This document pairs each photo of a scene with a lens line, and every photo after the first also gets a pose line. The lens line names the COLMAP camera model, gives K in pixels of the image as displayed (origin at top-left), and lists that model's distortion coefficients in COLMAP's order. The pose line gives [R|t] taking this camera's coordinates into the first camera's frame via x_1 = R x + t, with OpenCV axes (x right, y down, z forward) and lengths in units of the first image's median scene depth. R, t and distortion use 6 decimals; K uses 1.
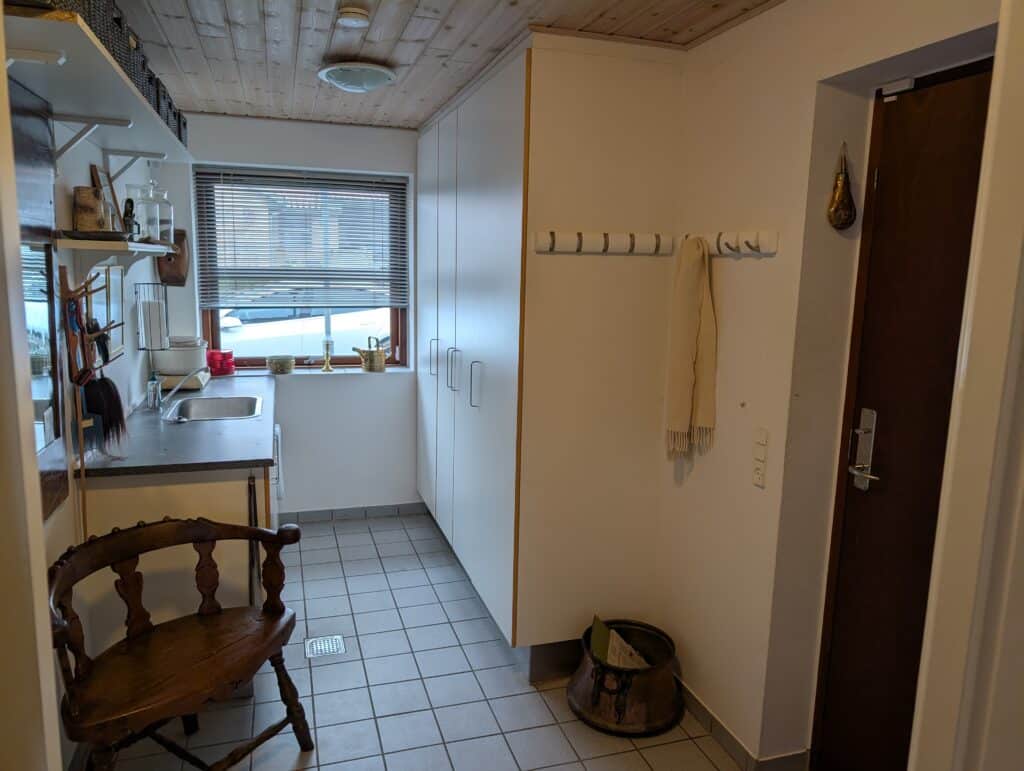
lens RADIAL K [[737.3, 0, 512.0], [0, 737.3, 385.5], [0, 0, 1]] dist [0.017781, -0.011623]
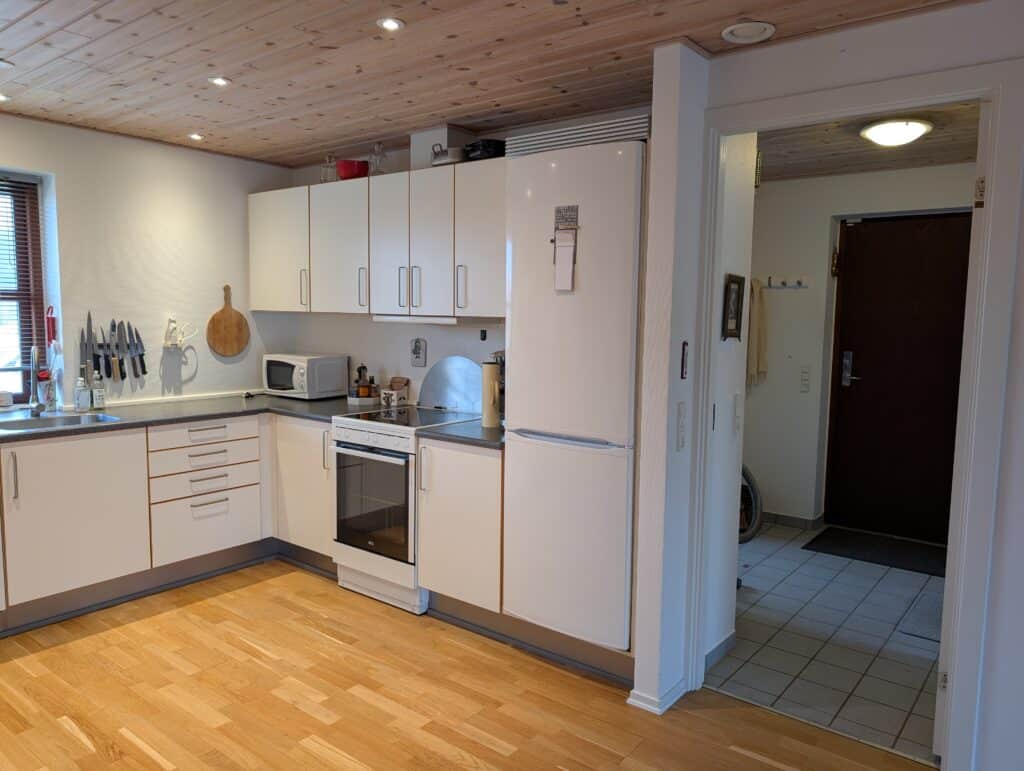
lens RADIAL K [[737.3, 0, 512.0], [0, 737.3, 385.5], [0, 0, 1]] dist [0.017781, -0.011623]
pose [[0.825760, -0.069468, 0.559727, -1.451848], [0.099459, 0.994770, -0.023269, 0.075034], [-0.555182, 0.074885, 0.828351, -0.303593]]
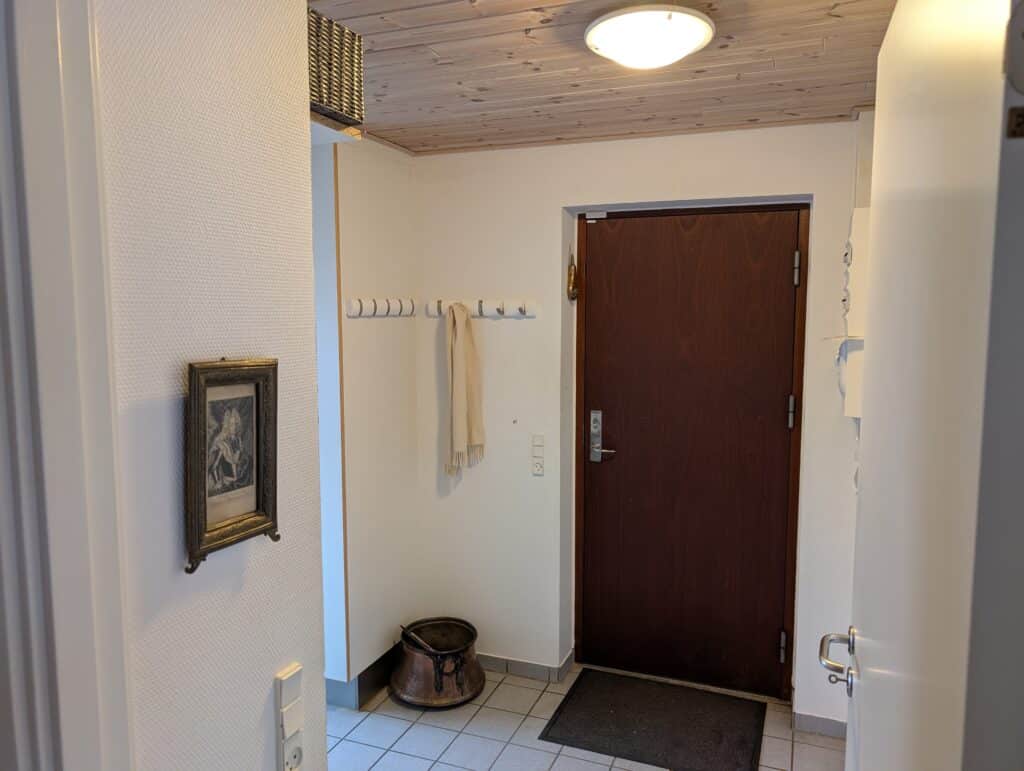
lens RADIAL K [[763.9, 0, 512.0], [0, 763.9, 385.5], [0, 0, 1]] dist [0.080096, -0.002016]
pose [[0.627668, -0.100355, 0.771986, -0.745511], [0.141966, 0.989783, 0.013242, -0.057085], [-0.765427, 0.101284, 0.635502, 0.068524]]
